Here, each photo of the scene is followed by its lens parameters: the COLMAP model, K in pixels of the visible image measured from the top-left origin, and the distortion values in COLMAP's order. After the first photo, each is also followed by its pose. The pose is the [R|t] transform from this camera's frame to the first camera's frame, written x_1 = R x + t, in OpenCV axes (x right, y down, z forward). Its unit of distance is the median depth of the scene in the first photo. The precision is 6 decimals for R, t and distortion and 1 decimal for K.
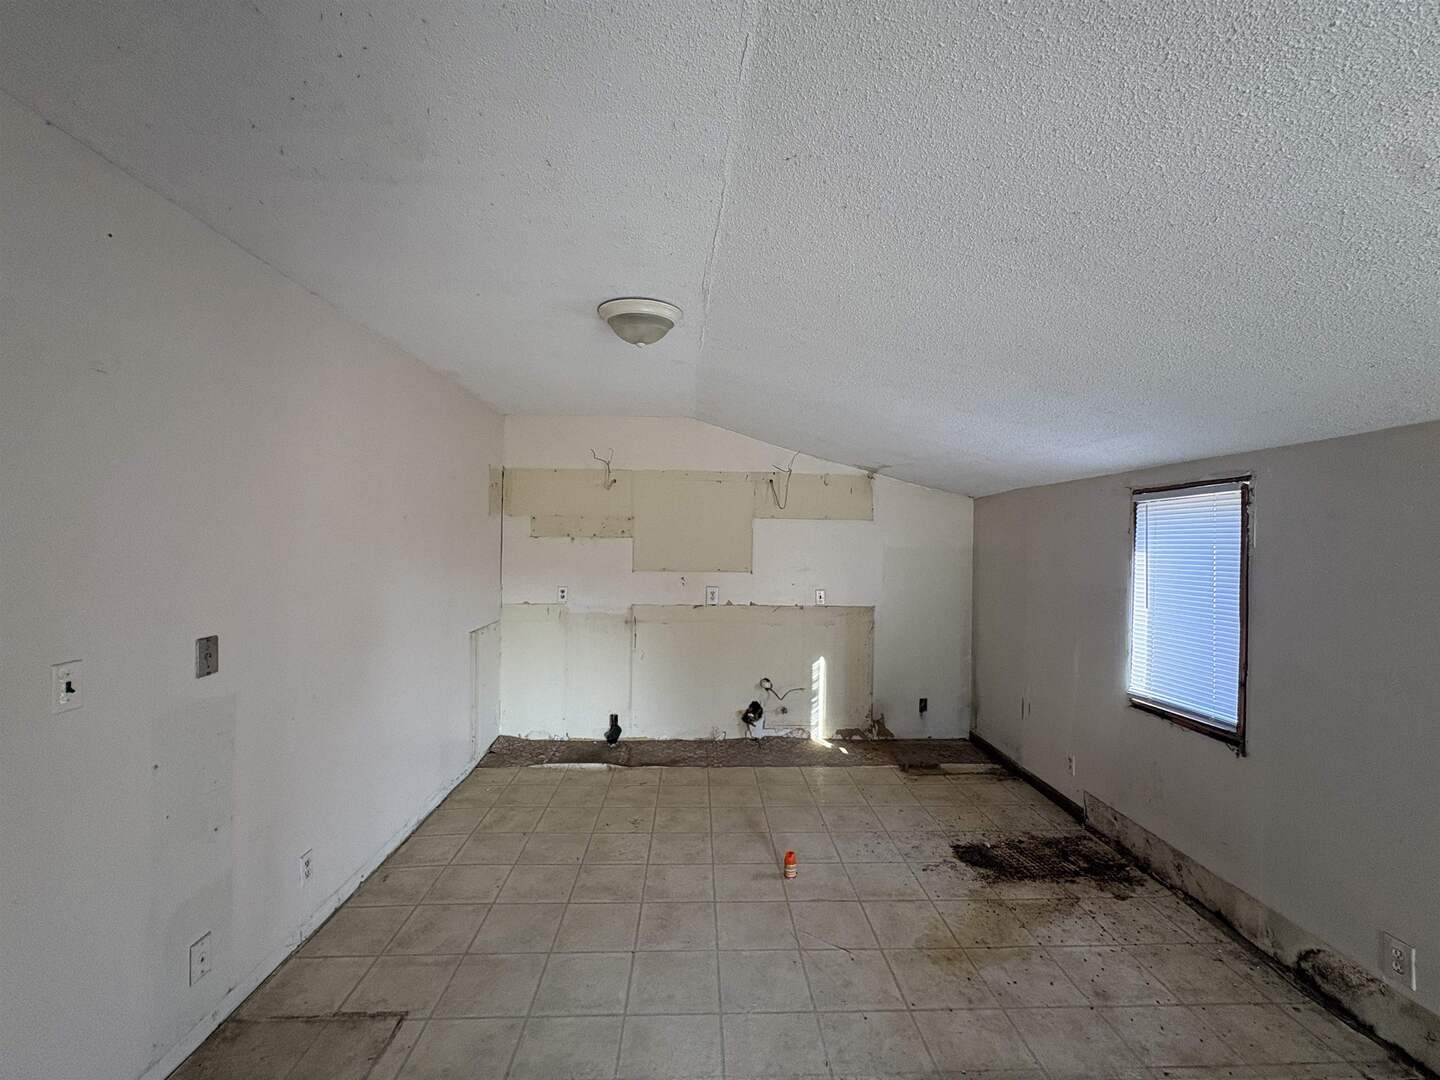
lens RADIAL K [[615.7, 0, 718.2], [0, 615.7, 546.5], [0, 0, 1]] dist [0.000345, -0.000067]
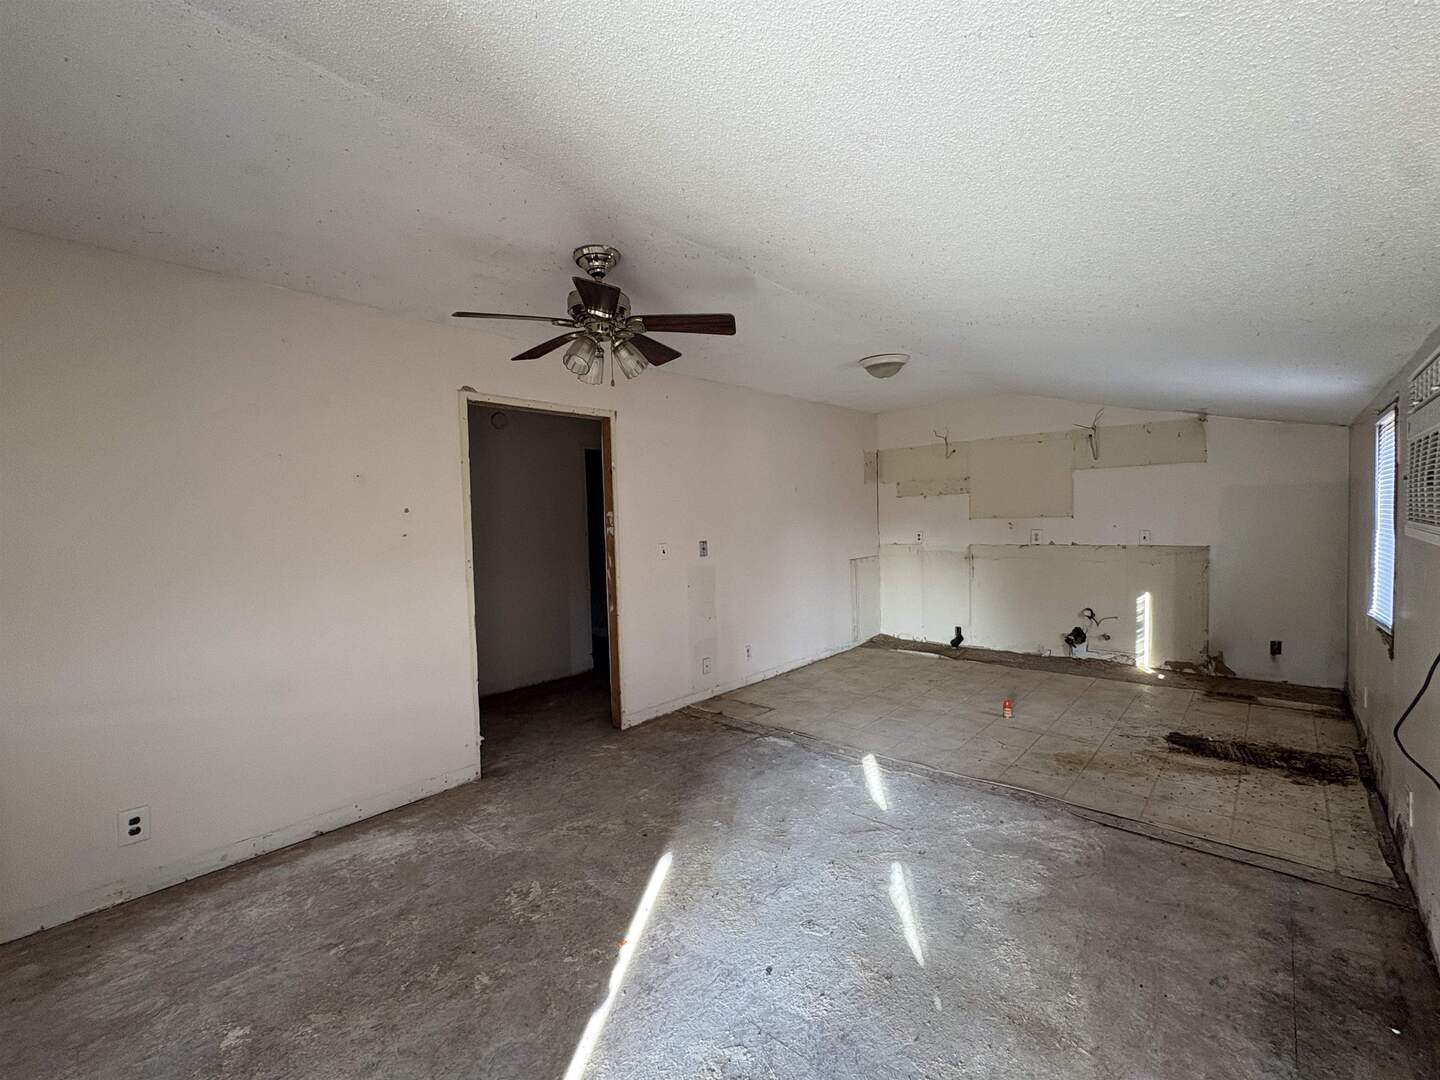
lens RADIAL K [[615.7, 0, 717.6], [0, 615.7, 542.7], [0, 0, 1]] dist [0.000345, -0.000067]
pose [[0.711989, -0.005198, -0.702171, 0.441207], [0.035940, 0.998932, 0.029048, 0.037014], [0.701270, -0.045918, 0.711416, -0.339339]]
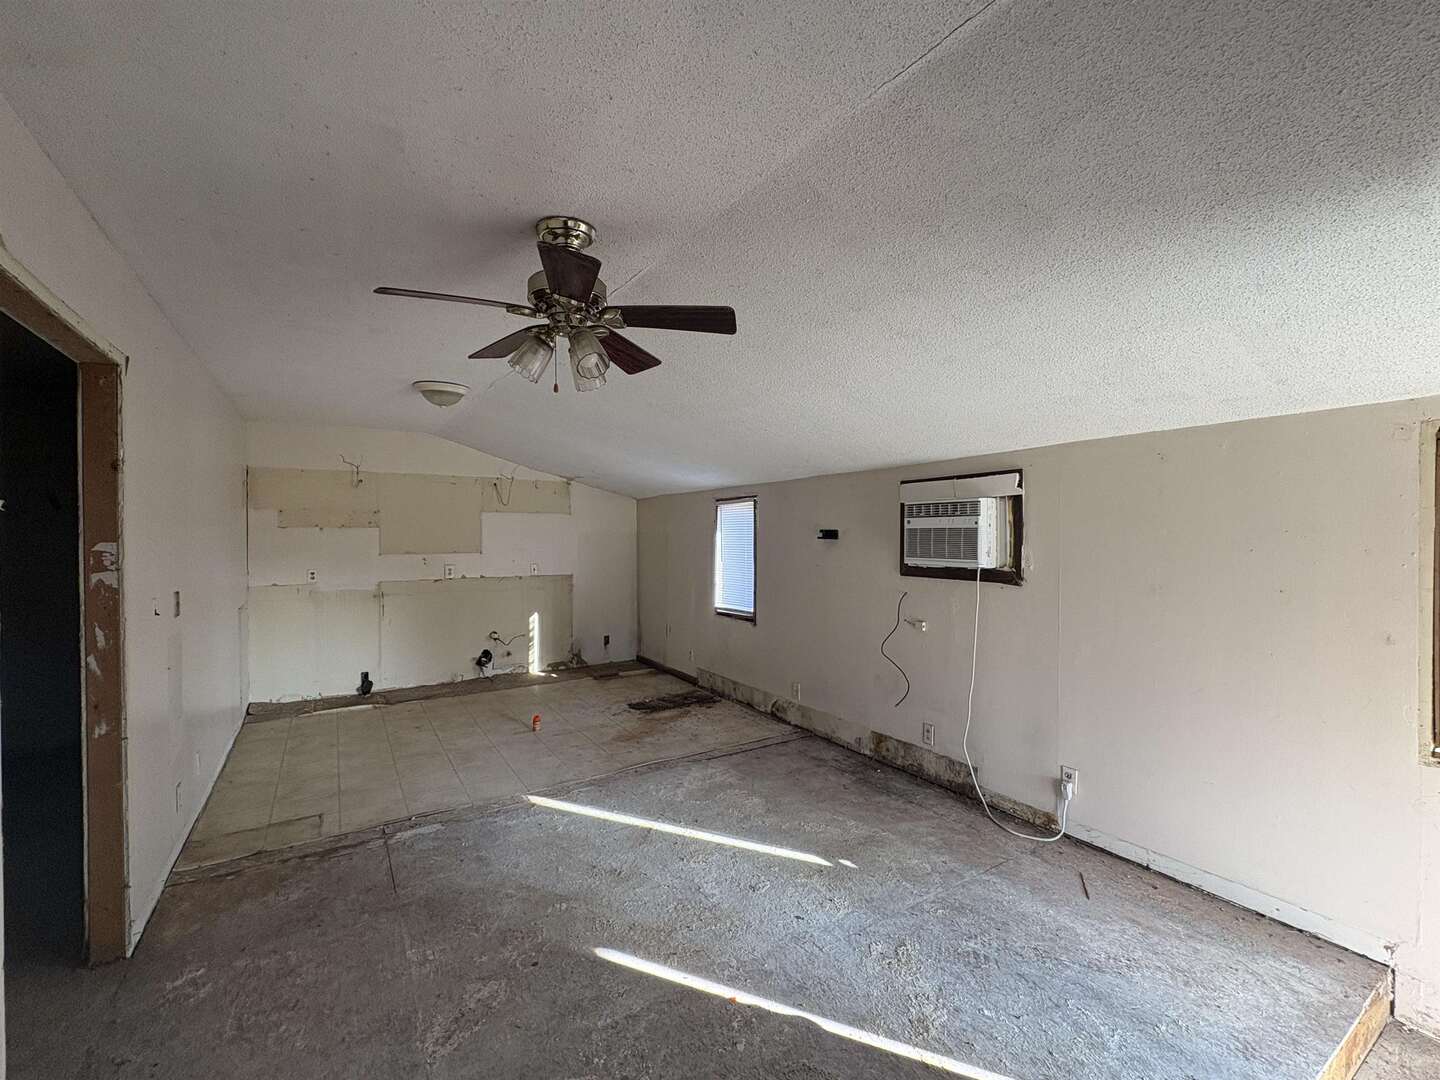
lens RADIAL K [[615.7, 0, 721.1], [0, 615.7, 543.0], [0, 0, 1]] dist [0.000345, -0.000067]
pose [[0.863353, -0.020356, 0.504189, -0.188577], [0.015291, 0.999783, 0.014182, 0.010956], [-0.504368, -0.004535, 0.863477, -0.457157]]
